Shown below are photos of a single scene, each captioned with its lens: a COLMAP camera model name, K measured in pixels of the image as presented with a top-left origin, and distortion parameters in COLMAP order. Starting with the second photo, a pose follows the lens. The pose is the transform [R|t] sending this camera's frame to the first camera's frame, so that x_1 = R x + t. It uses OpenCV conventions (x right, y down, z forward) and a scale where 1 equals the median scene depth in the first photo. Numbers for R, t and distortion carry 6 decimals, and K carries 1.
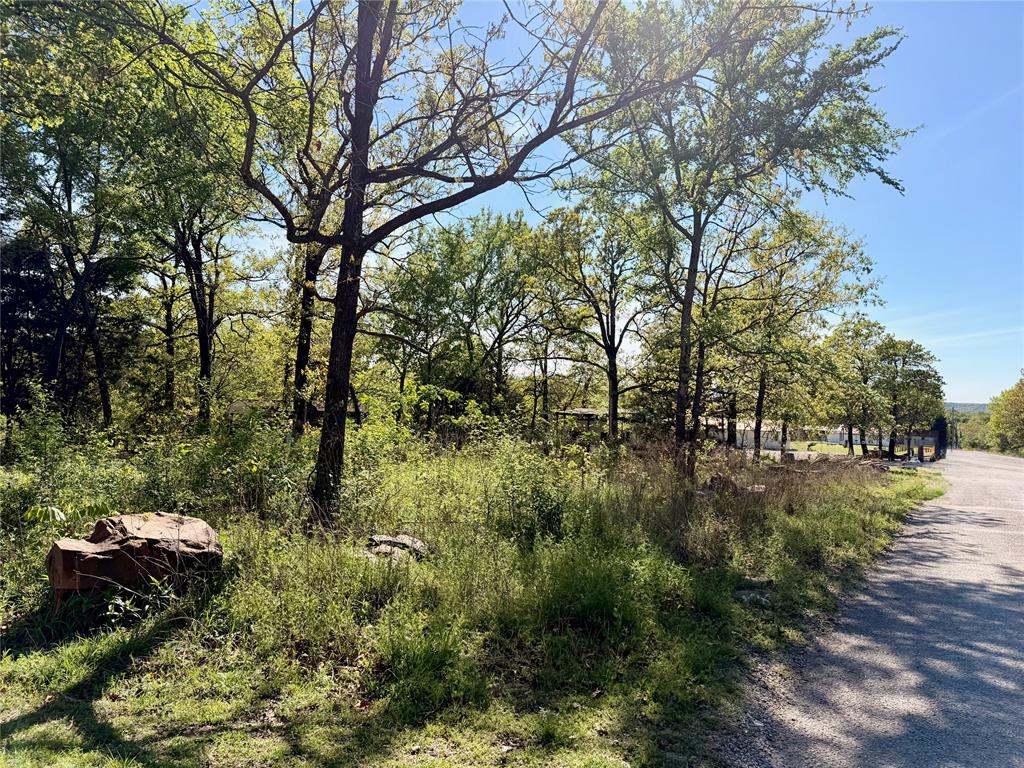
lens RADIAL K [[655.0, 0, 512.0], [0, 655.0, 384.0], [0, 0, 1]] dist [0.002411, -0.043534]
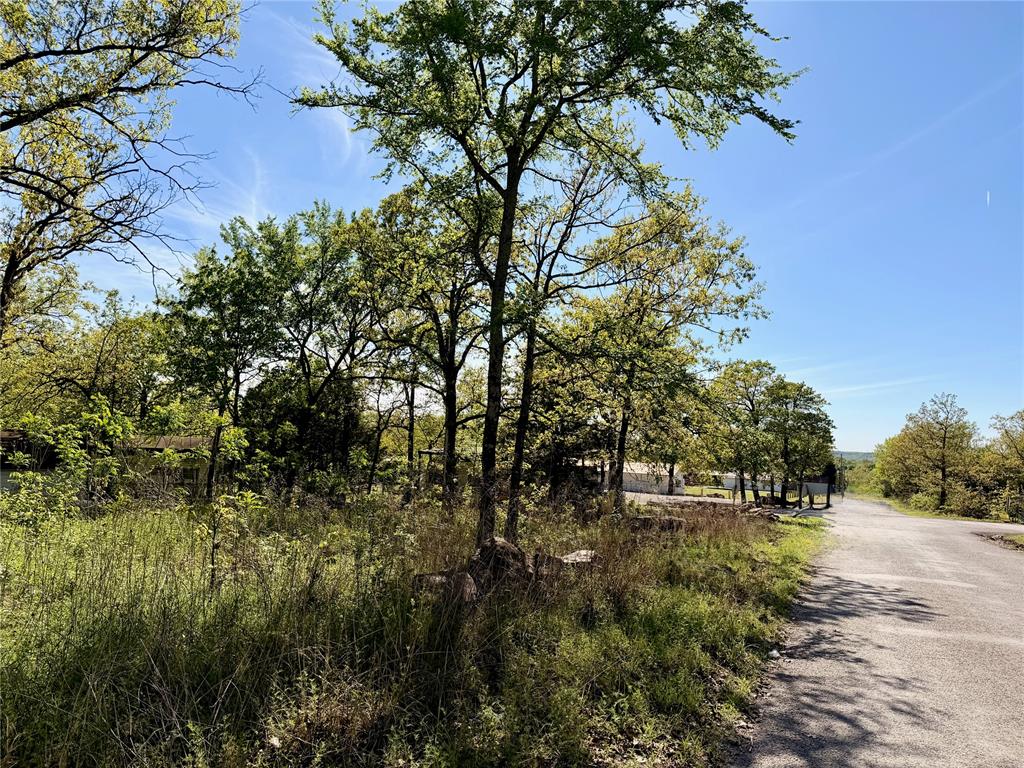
lens RADIAL K [[655.0, 0, 512.0], [0, 655.0, 384.0], [0, 0, 1]] dist [0.002411, -0.043534]
pose [[0.991085, 0.028148, 0.130220, 0.064536], [-0.019695, 0.997642, -0.065749, 0.008807], [-0.131764, 0.062598, 0.989303, 0.102969]]
